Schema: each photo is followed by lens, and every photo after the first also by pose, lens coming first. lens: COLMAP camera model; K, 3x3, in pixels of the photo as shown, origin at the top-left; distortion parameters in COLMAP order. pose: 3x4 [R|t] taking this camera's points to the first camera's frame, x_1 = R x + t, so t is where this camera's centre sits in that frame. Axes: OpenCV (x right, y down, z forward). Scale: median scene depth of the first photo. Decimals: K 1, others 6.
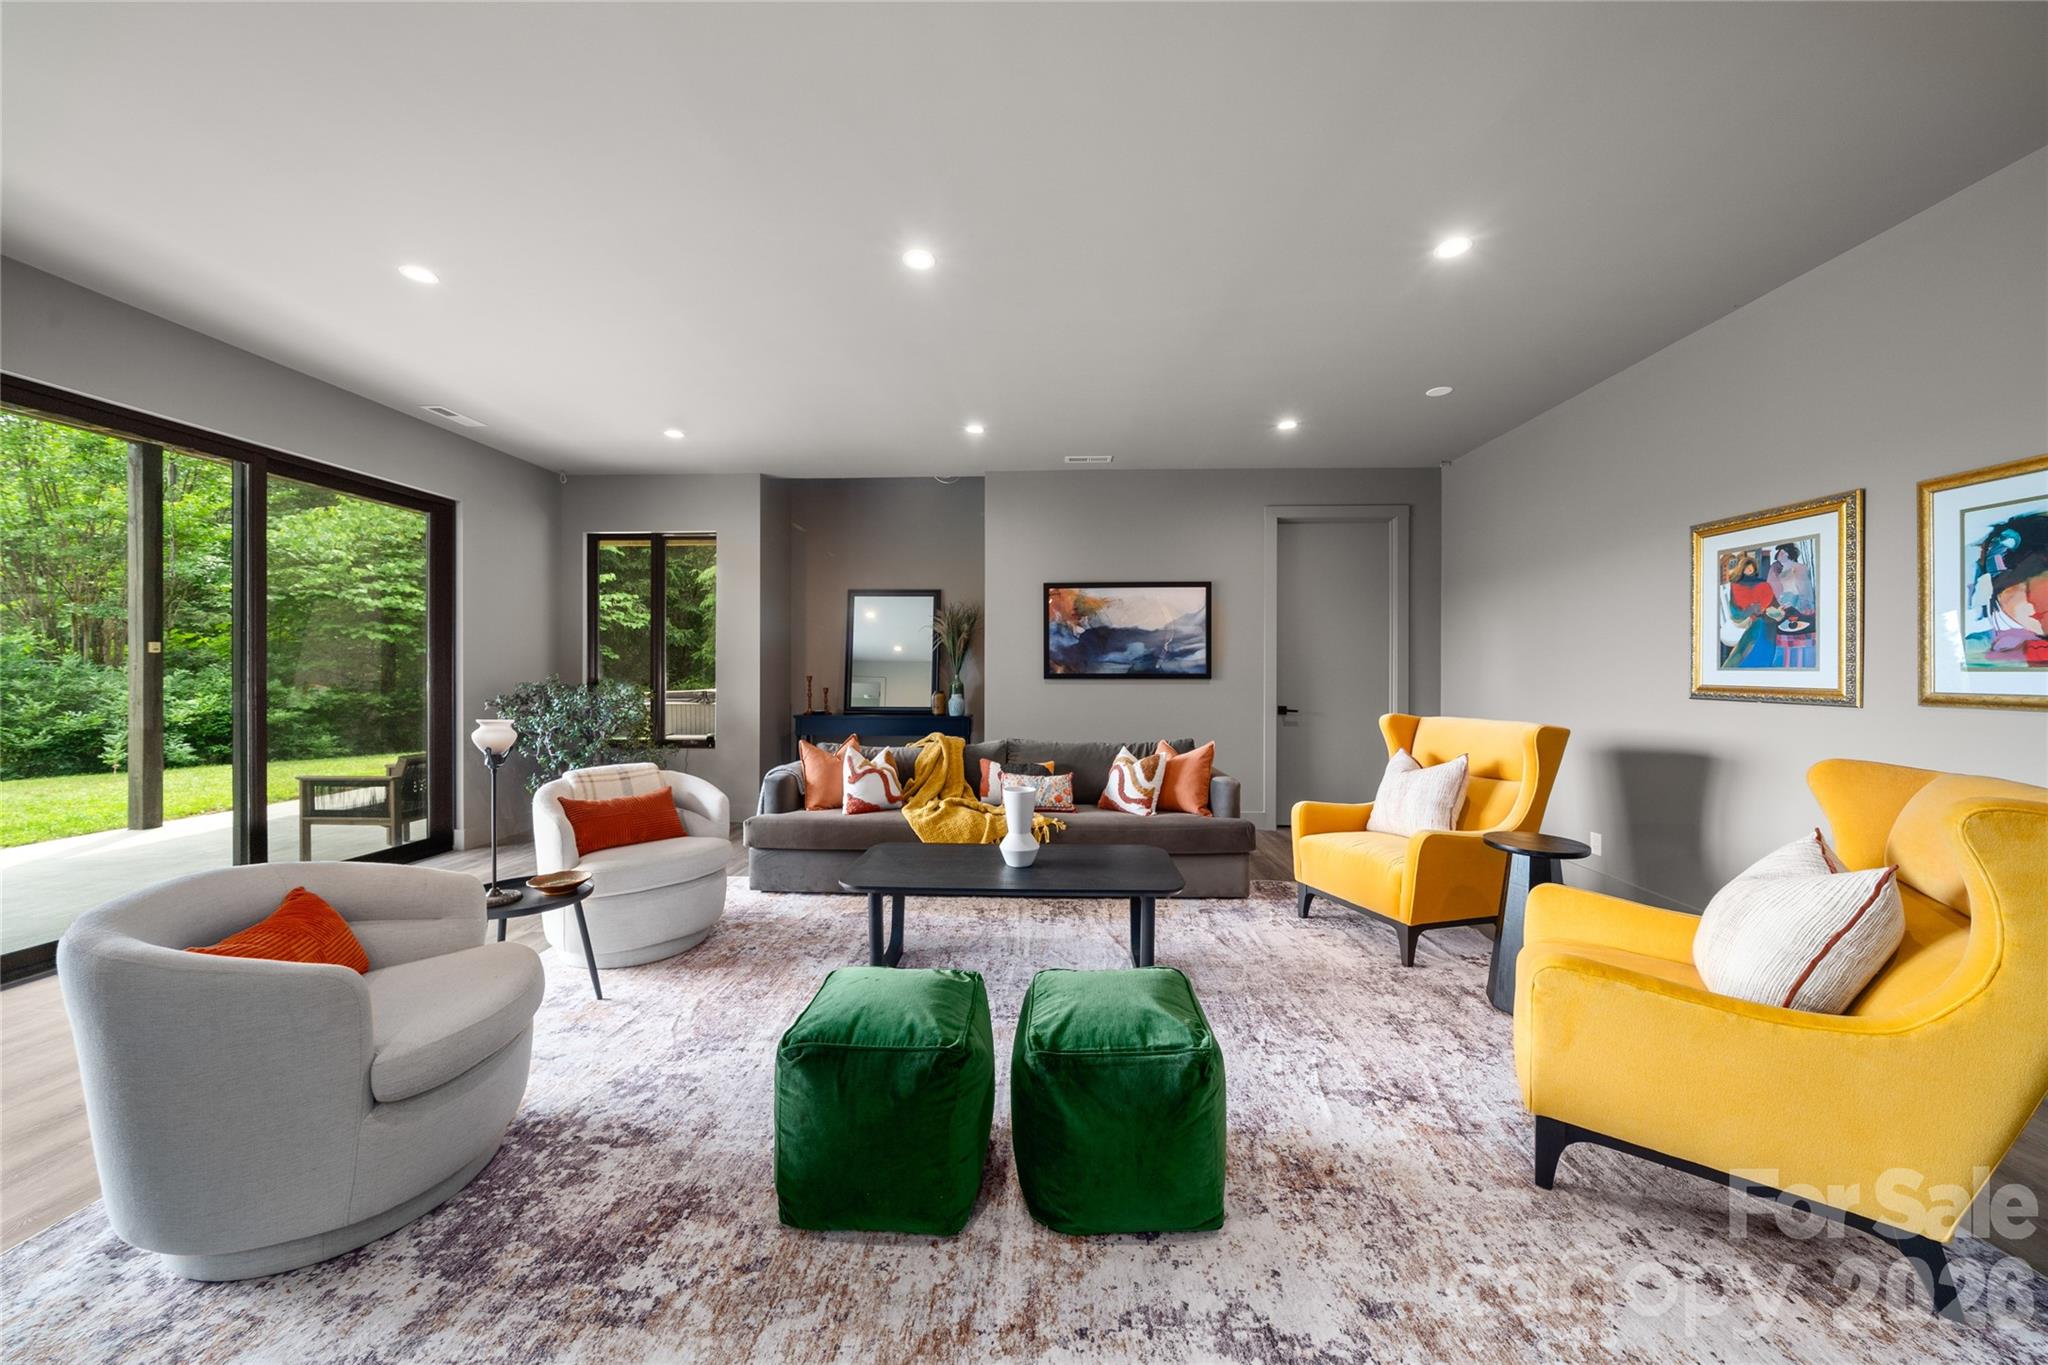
lens RADIAL K [[706.4, 0, 1032.7], [0, 706.4, 666.4], [0, 0, 1]] dist [-0.006172, 0.000201]
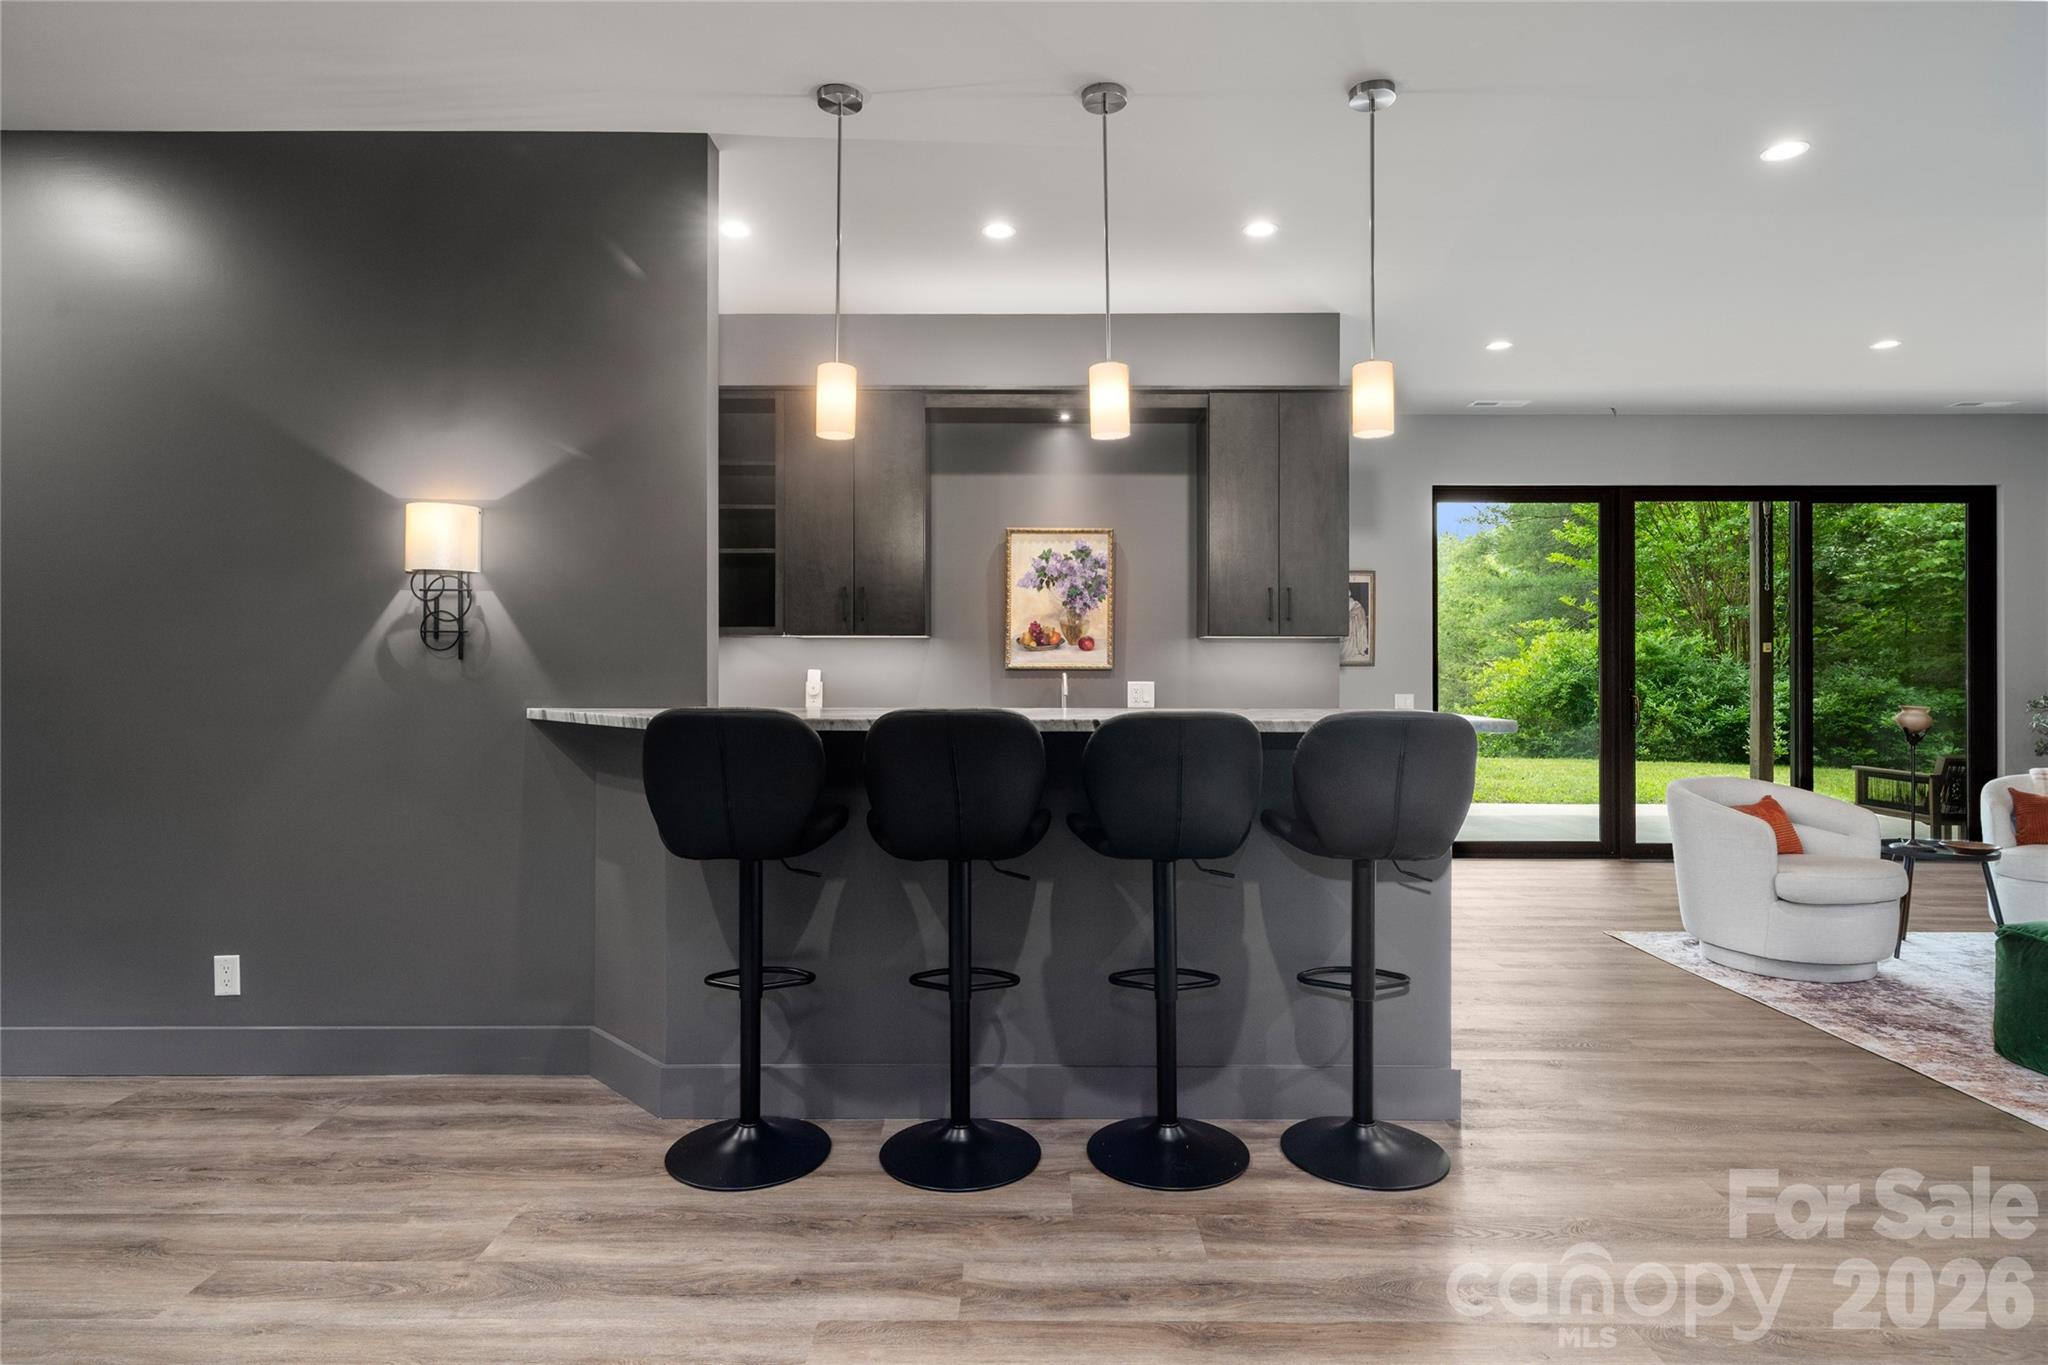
lens RADIAL K [[1069.8, 0, 1026.0], [0, 1069.8, 664.1], [0, 0, 1]] dist [-0.002621, -0.000050]
pose [[0.035294, -0.001972, -0.999375, 0.262488], [0.003350, 0.999993, -0.001854, -0.000610], [0.999371, -0.003283, 0.035300, -0.157850]]
